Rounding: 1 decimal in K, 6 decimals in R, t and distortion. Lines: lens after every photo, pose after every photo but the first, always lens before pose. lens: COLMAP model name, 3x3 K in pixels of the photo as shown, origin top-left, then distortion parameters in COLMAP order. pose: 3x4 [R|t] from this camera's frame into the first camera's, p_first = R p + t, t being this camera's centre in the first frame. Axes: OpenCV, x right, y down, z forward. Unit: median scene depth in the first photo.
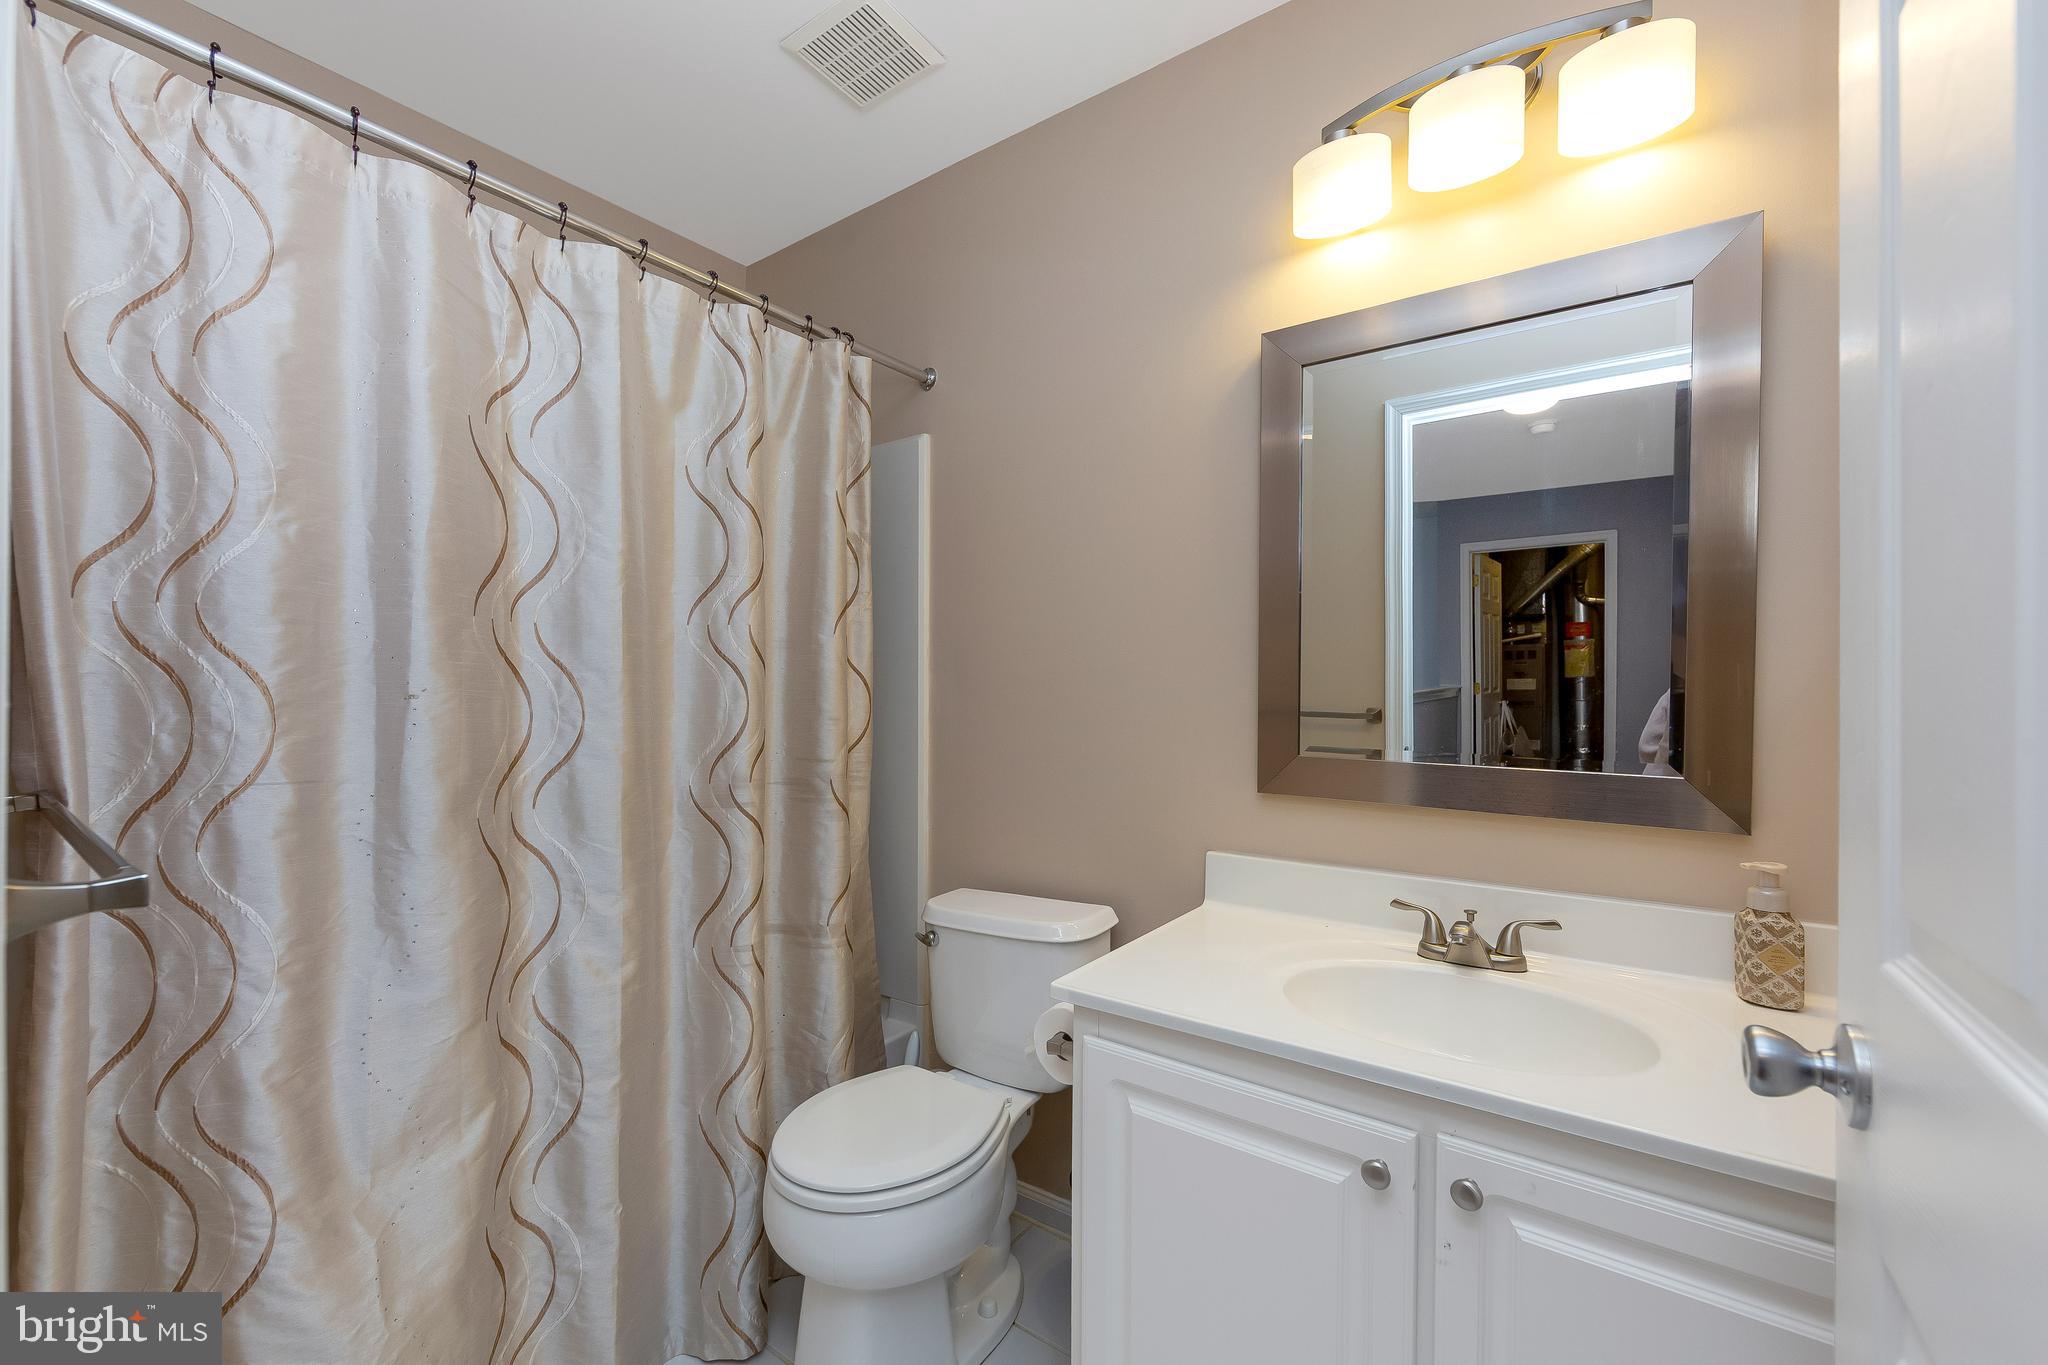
lens RADIAL K [[815.3, 0, 1015.8], [0, 815.3, 687.5], [0, 0, 1]] dist [0.000491, -0.000936]
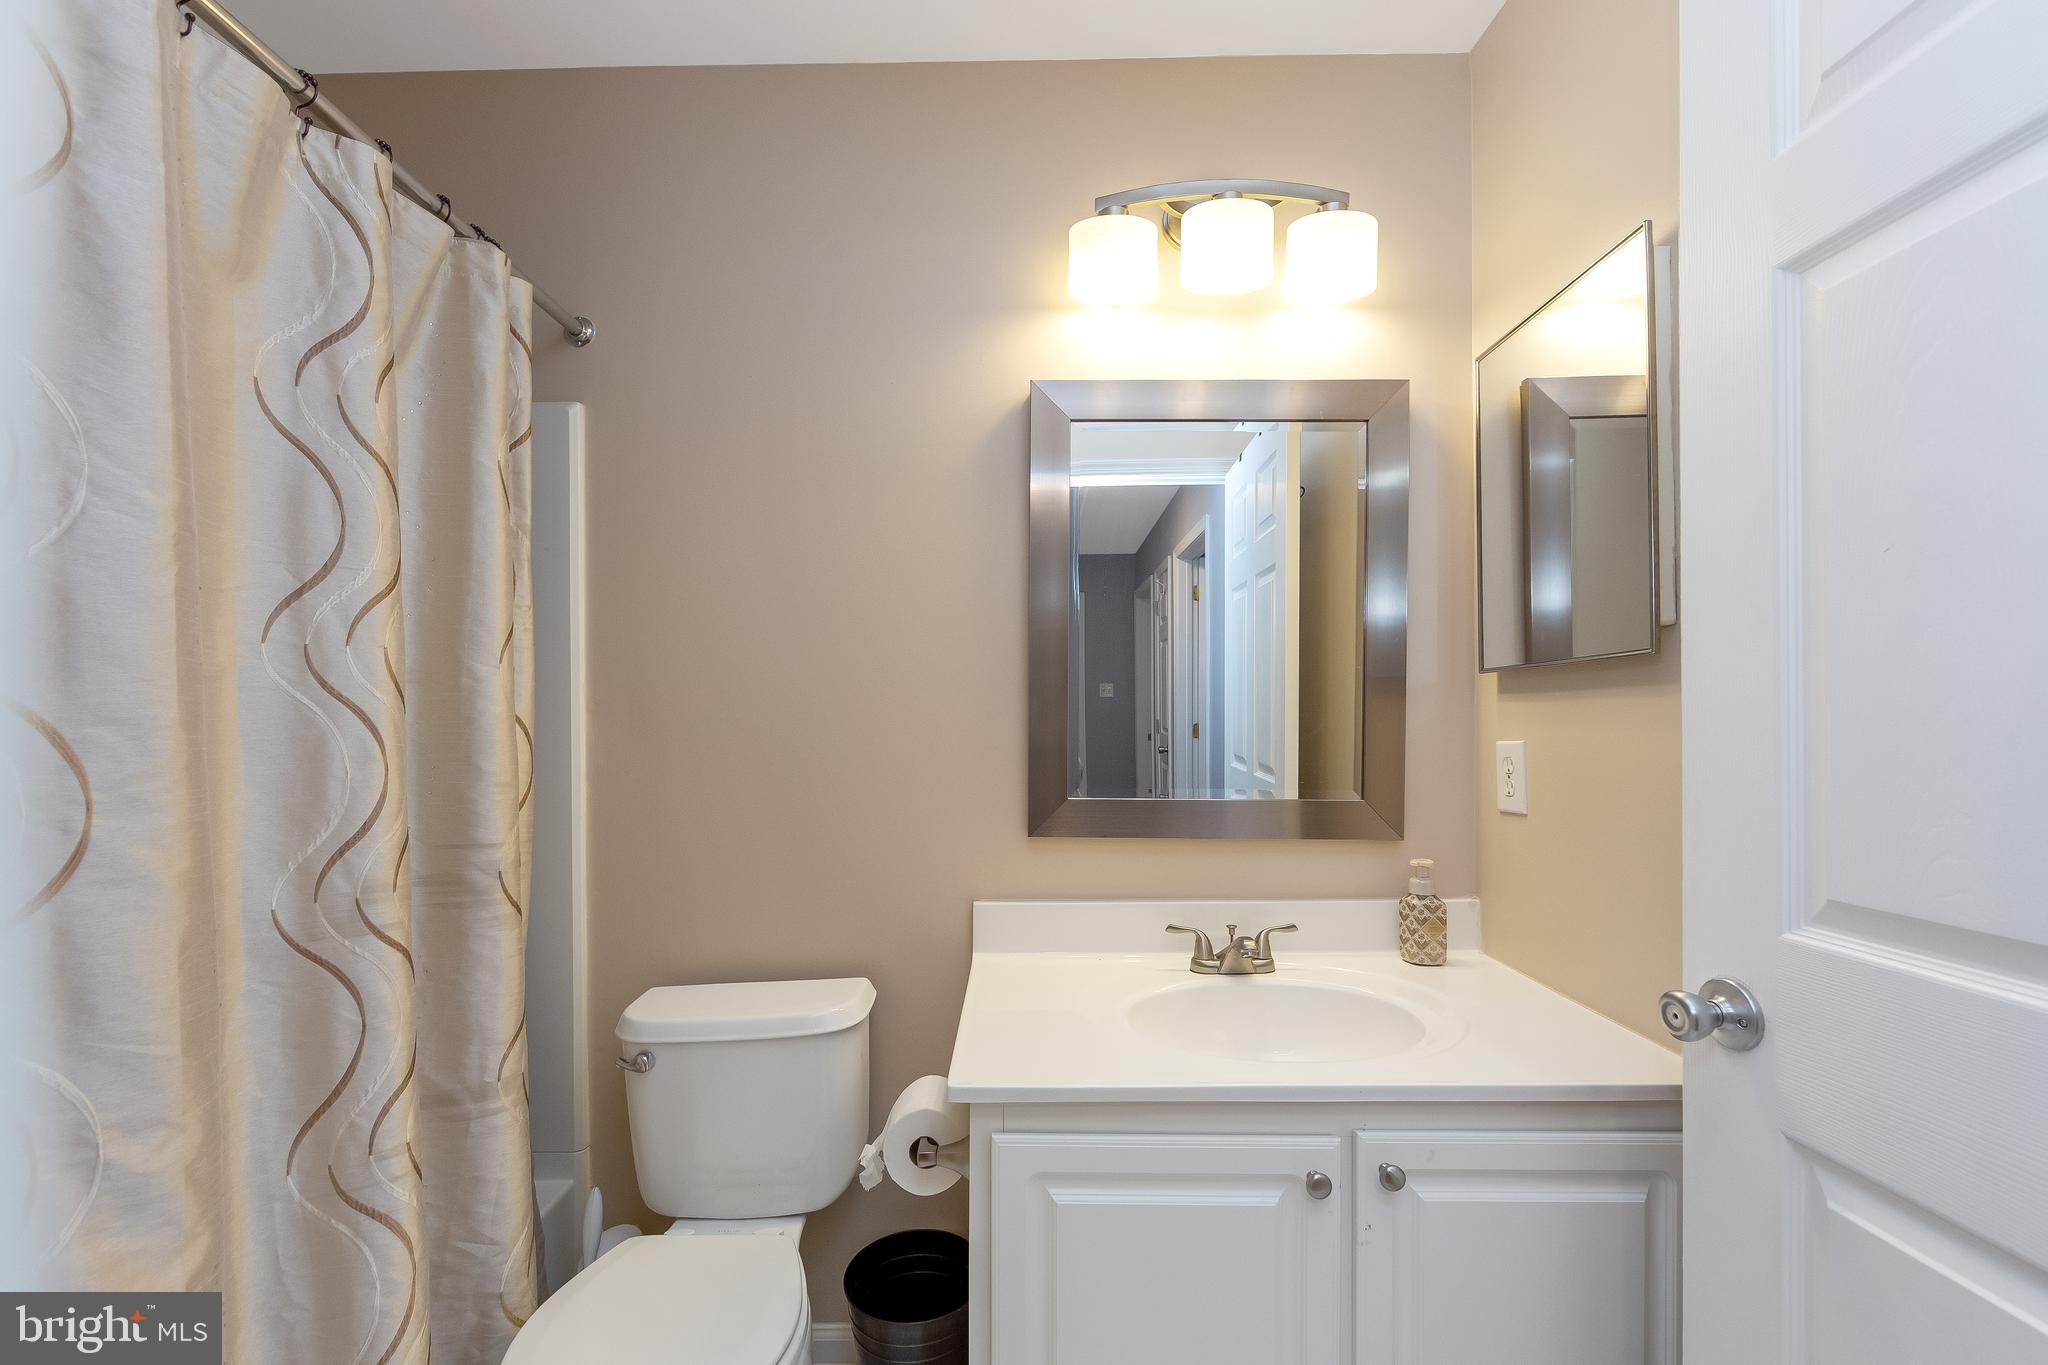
lens RADIAL K [[815.3, 0, 1008.2], [0, 815.3, 719.0], [0, 0, 1]] dist [0.000491, -0.000936]
pose [[0.819886, -0.006050, 0.572494, -0.298558], [0.005553, 0.999981, 0.002615, -0.019352], [-0.572499, 0.001036, 0.819905, 0.194380]]
